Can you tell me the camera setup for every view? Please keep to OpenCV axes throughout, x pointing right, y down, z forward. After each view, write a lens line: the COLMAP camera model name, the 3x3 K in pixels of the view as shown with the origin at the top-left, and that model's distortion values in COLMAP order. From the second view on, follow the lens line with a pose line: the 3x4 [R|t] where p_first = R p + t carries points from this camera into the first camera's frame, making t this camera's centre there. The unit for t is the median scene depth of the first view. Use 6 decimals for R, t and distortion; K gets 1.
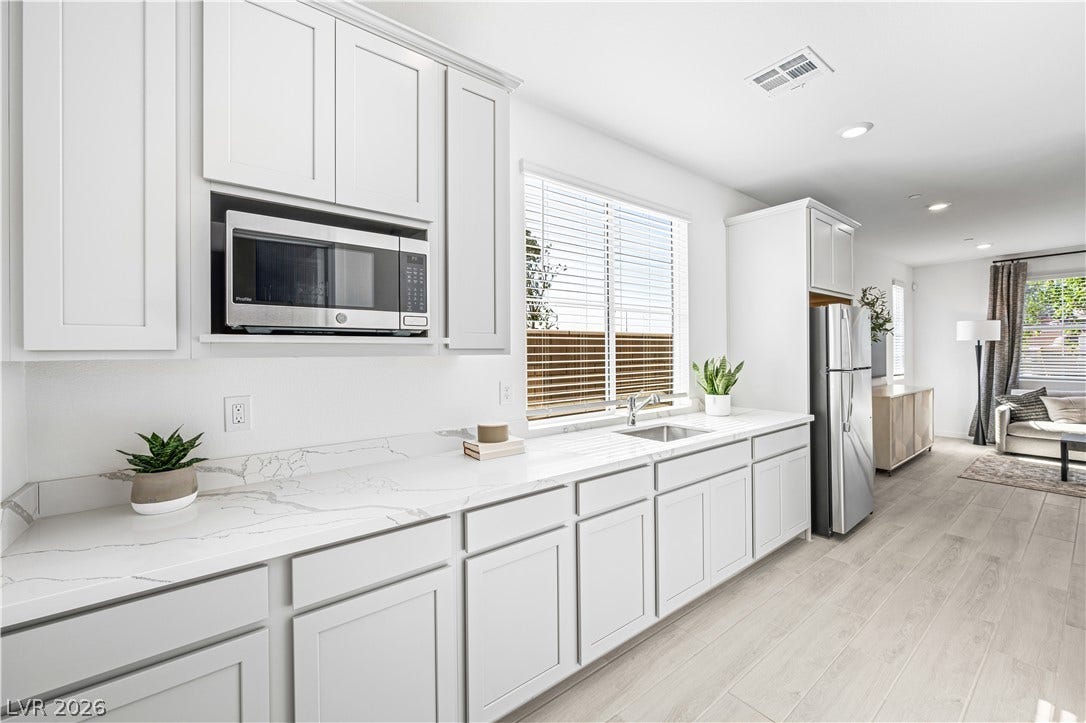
lens RADIAL K [[429.4, 0, 547.6], [0, 429.4, 352.5], [0, 0, 1]] dist [-0.001695, 0.001012]
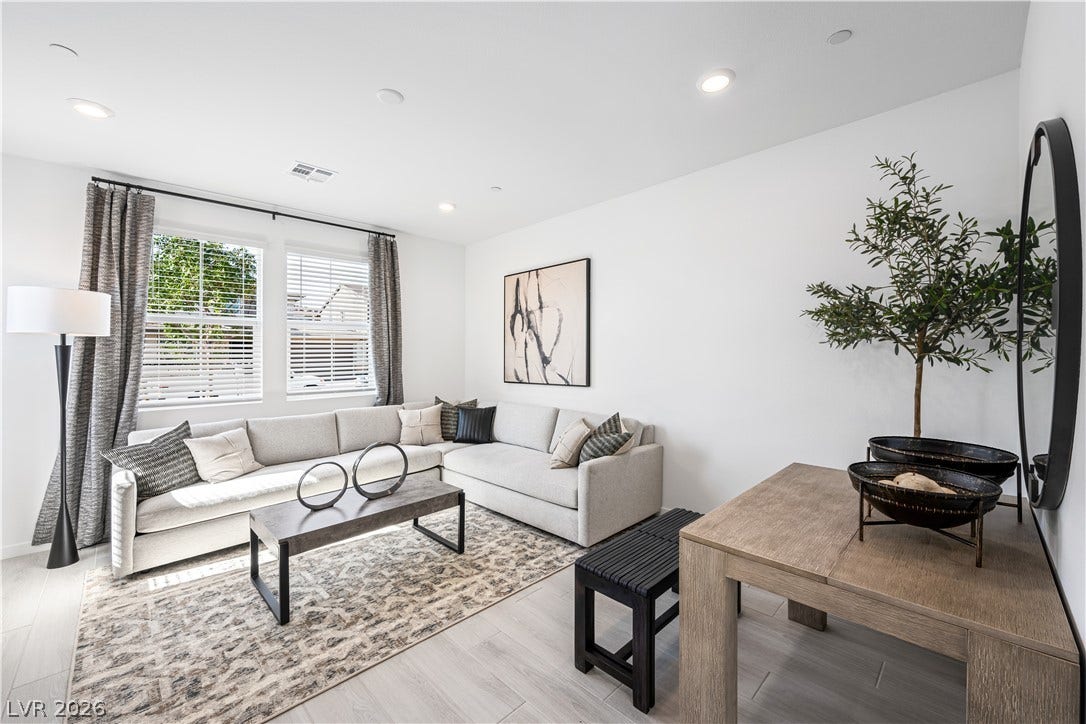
lens RADIAL K [[429.4, 0, 540.3], [0, 429.4, 352.2], [0, 0, 1]] dist [-0.001695, 0.001012]
pose [[-0.119614, 0.016991, 0.992675, 0.505211], [0.012391, 0.999801, -0.015620, 0.004162], [-0.992743, 0.010432, -0.119801, 0.567042]]
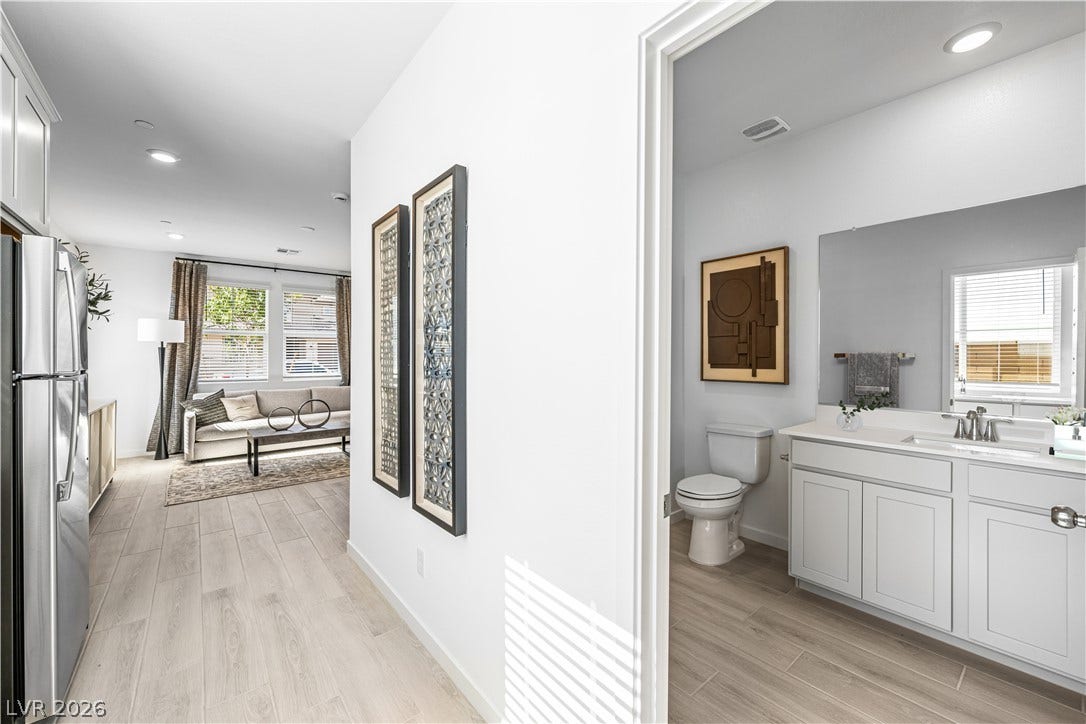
lens RADIAL K [[429.4, 0, 545.9], [0, 429.4, 354.4], [0, 0, 1]] dist [-0.001695, 0.001012]
pose [[-0.028446, 0.012600, 0.999516, 0.094424], [0.004502, 0.999912, -0.012477, 0.012932], [-0.999585, 0.004145, -0.028500, 0.235336]]
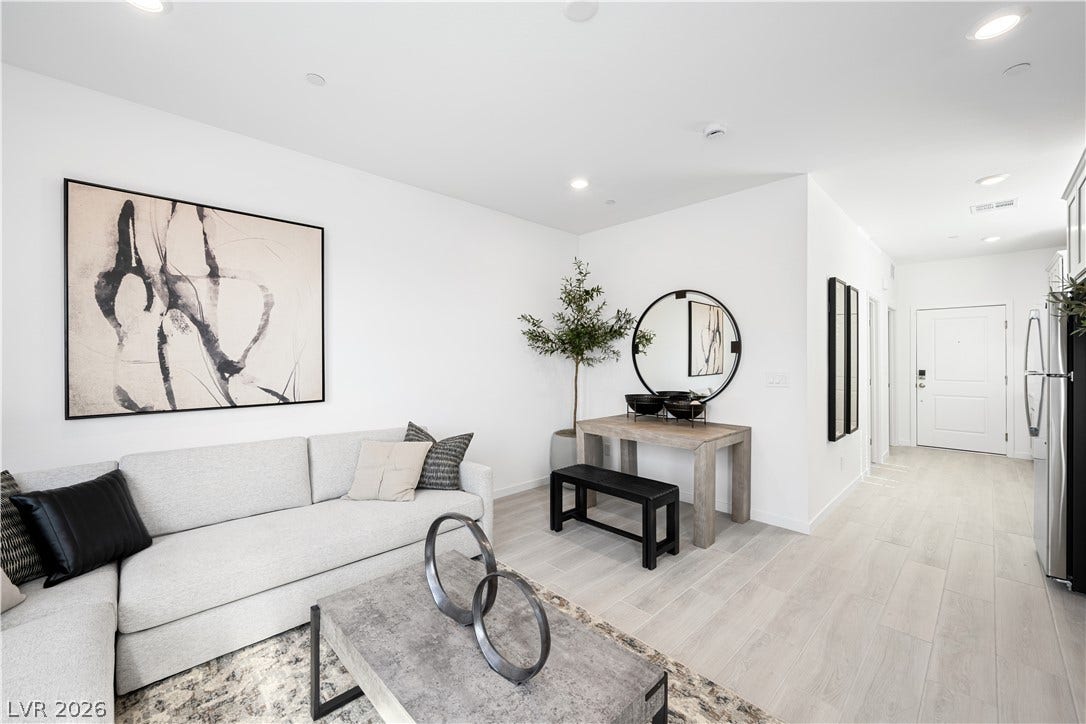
lens RADIAL K [[429.4, 0, 545.1], [0, 429.4, 358.1], [0, 0, 1]] dist [-0.001695, 0.001012]
pose [[-0.993929, 0.009550, -0.109605, 0.973233], [0.009654, 0.999953, -0.000420, 0.000991], [0.109595, -0.001475, -0.993975, 0.947599]]
